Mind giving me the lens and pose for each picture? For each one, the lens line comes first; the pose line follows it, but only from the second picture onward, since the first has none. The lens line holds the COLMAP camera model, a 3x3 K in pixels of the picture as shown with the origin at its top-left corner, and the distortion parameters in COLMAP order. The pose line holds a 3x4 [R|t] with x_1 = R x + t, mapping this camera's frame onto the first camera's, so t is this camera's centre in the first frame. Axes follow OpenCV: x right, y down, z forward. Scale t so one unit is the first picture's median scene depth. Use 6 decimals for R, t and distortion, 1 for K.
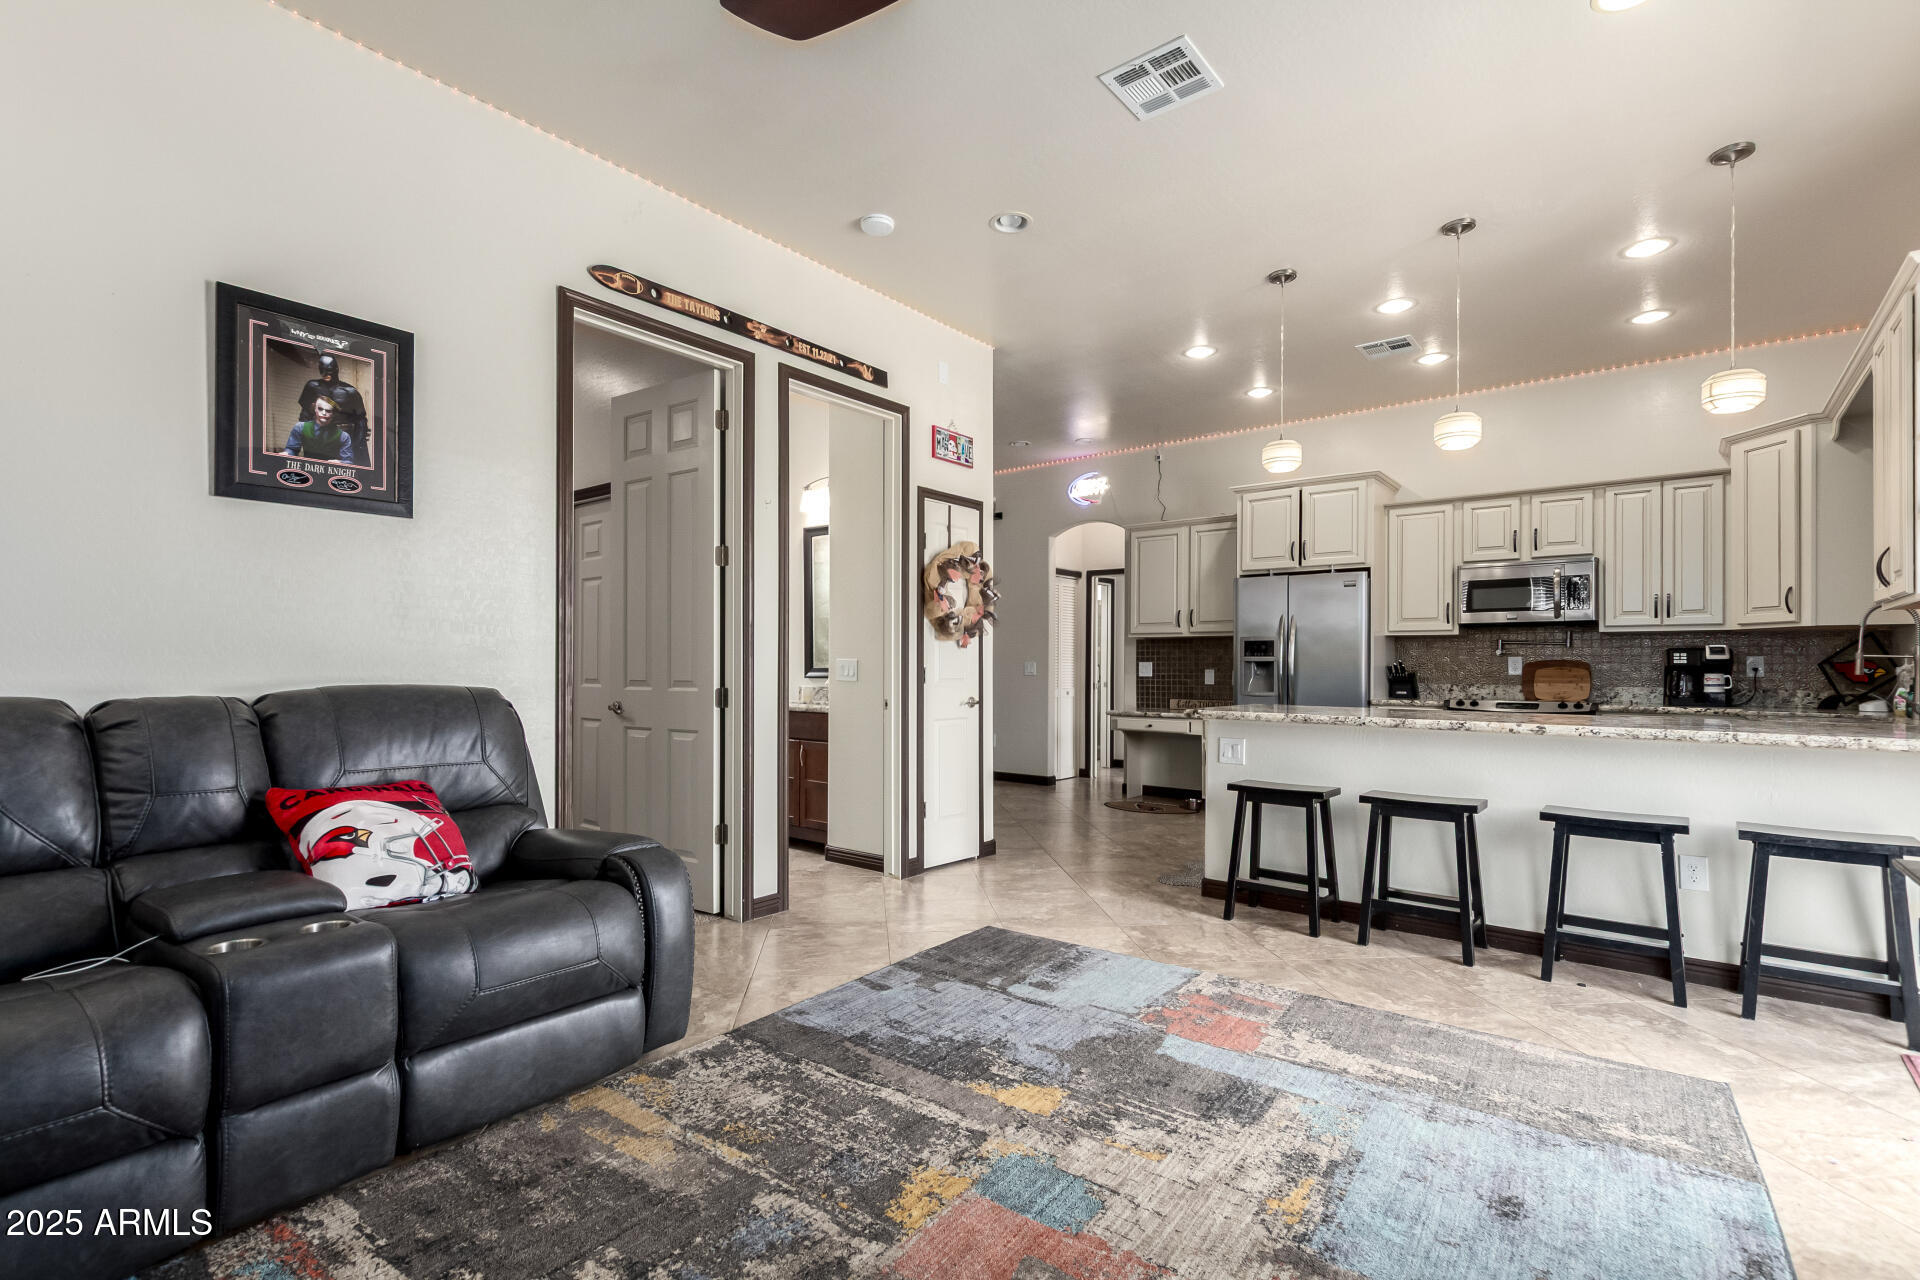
lens RADIAL K [[888.2, 0, 960.8], [0, 888.2, 654.5], [0, 0, 1]] dist [0.008788, -0.001938]
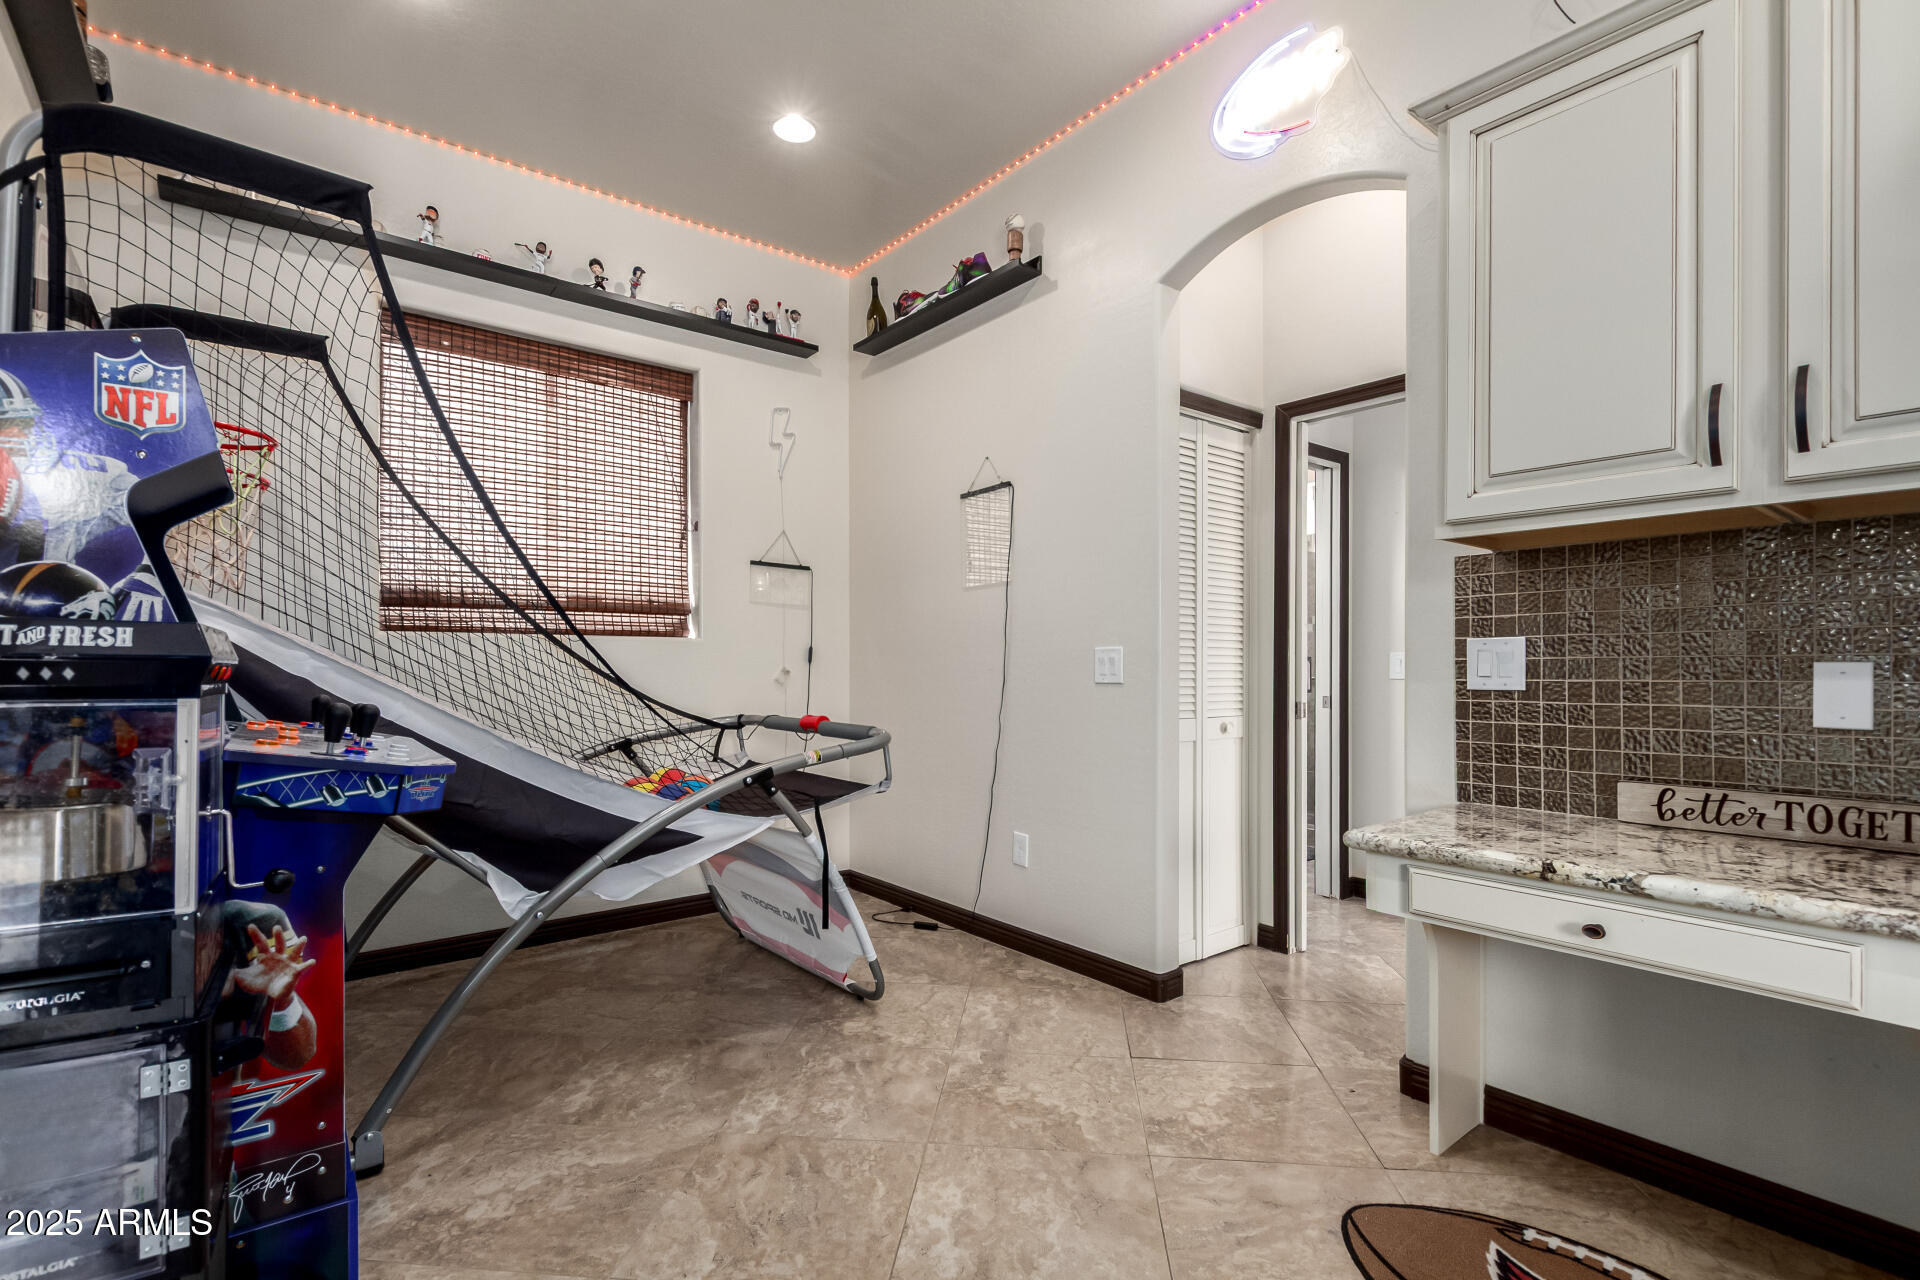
lens RADIAL K [[888.2, 0, 960.0], [0, 888.2, 654.7], [0, 0, 1]] dist [0.008788, -0.001938]
pose [[0.976444, -0.003449, -0.215746, 0.162600], [0.003538, 0.999994, 0.000025, 0.020269], [0.215744, -0.000788, 0.976450, 1.066567]]
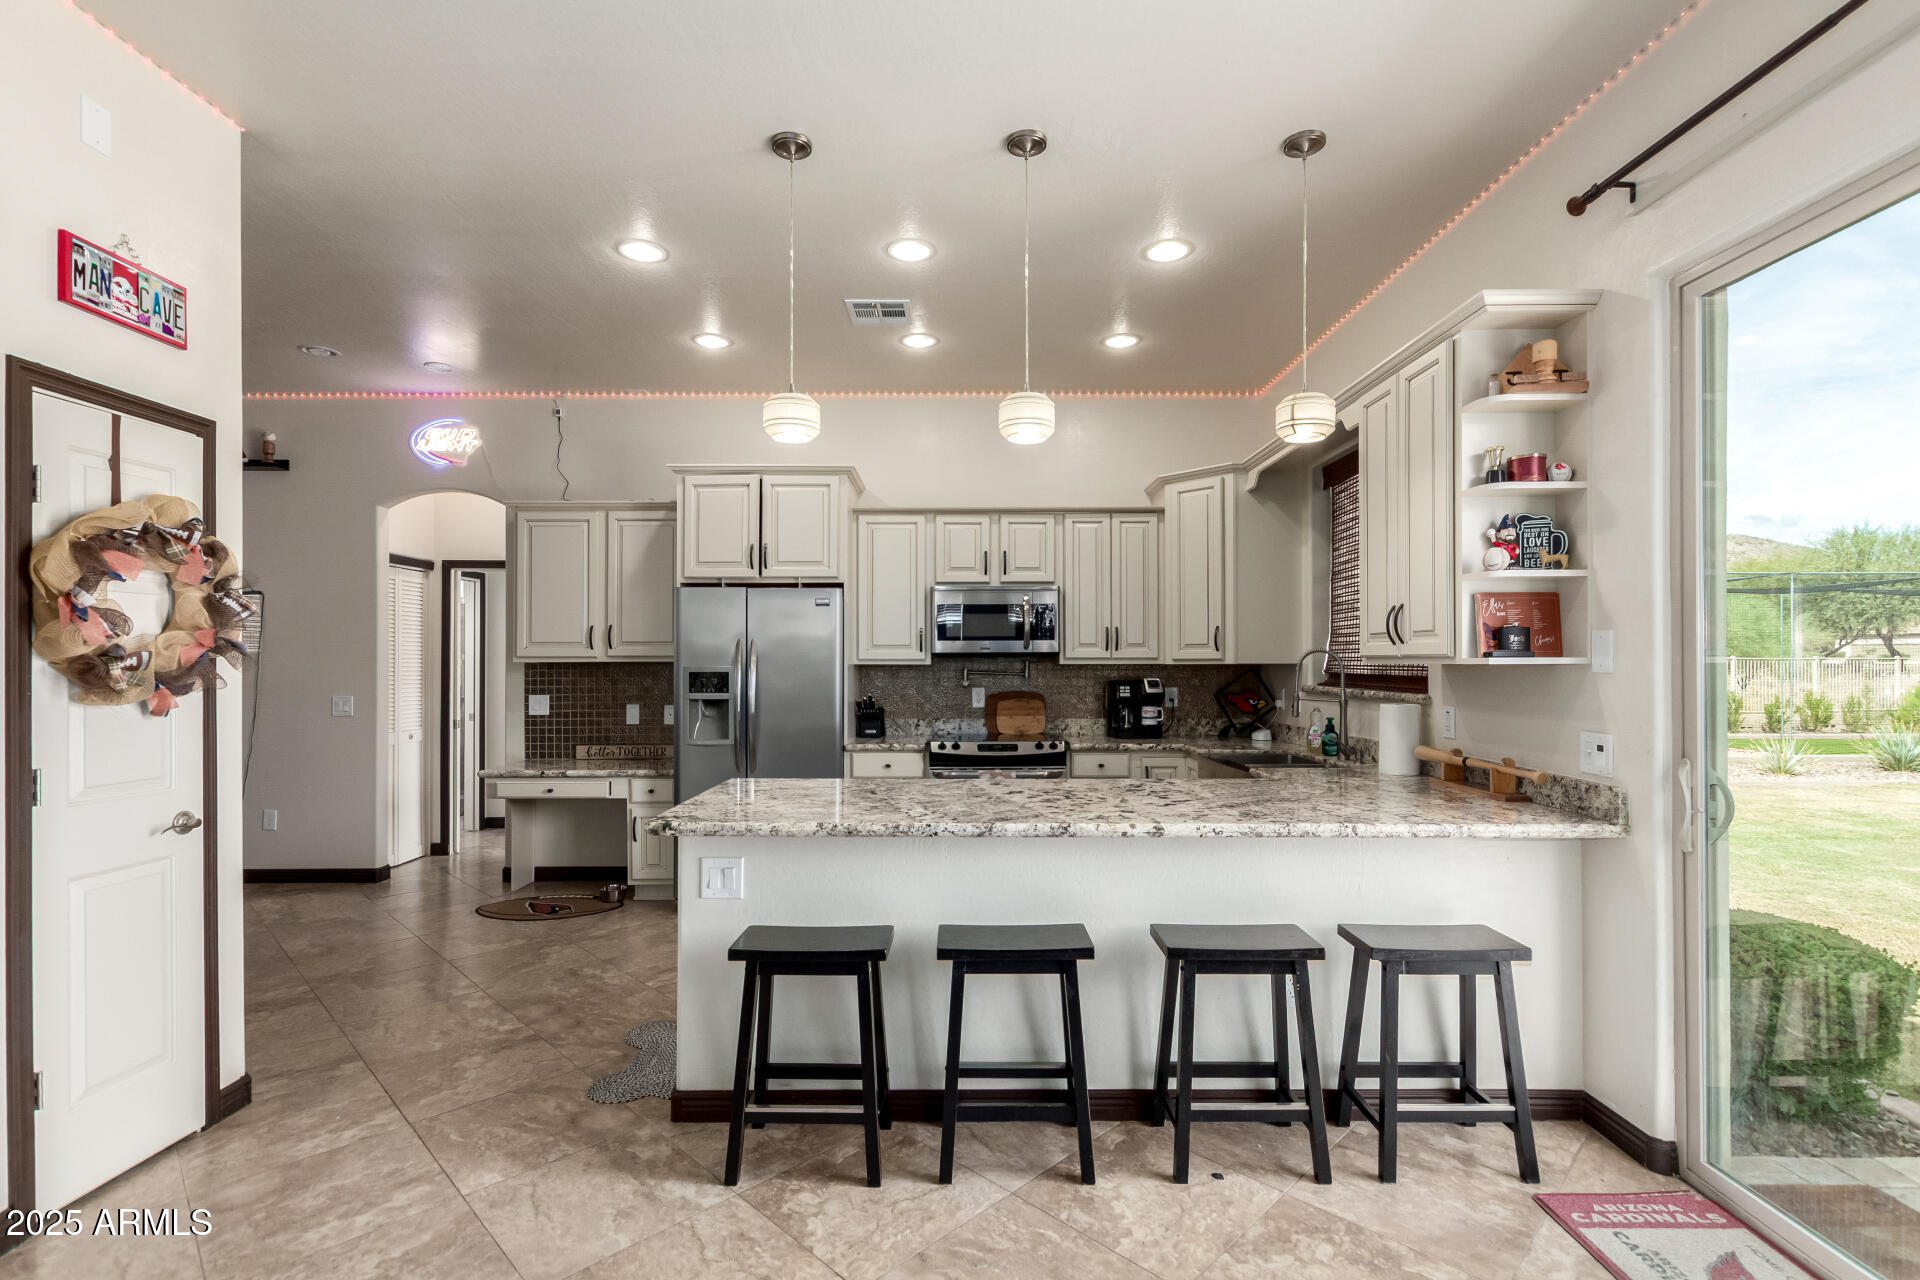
lens RADIAL K [[888.2, 0, 965.4], [0, 888.2, 657.2], [0, 0, 1]] dist [0.008788, -0.001938]
pose [[0.779059, -0.004004, 0.626937, 0.039903], [-0.001862, 0.999960, 0.008700, -0.044298], [-0.626947, -0.007945, 0.779021, 0.345150]]
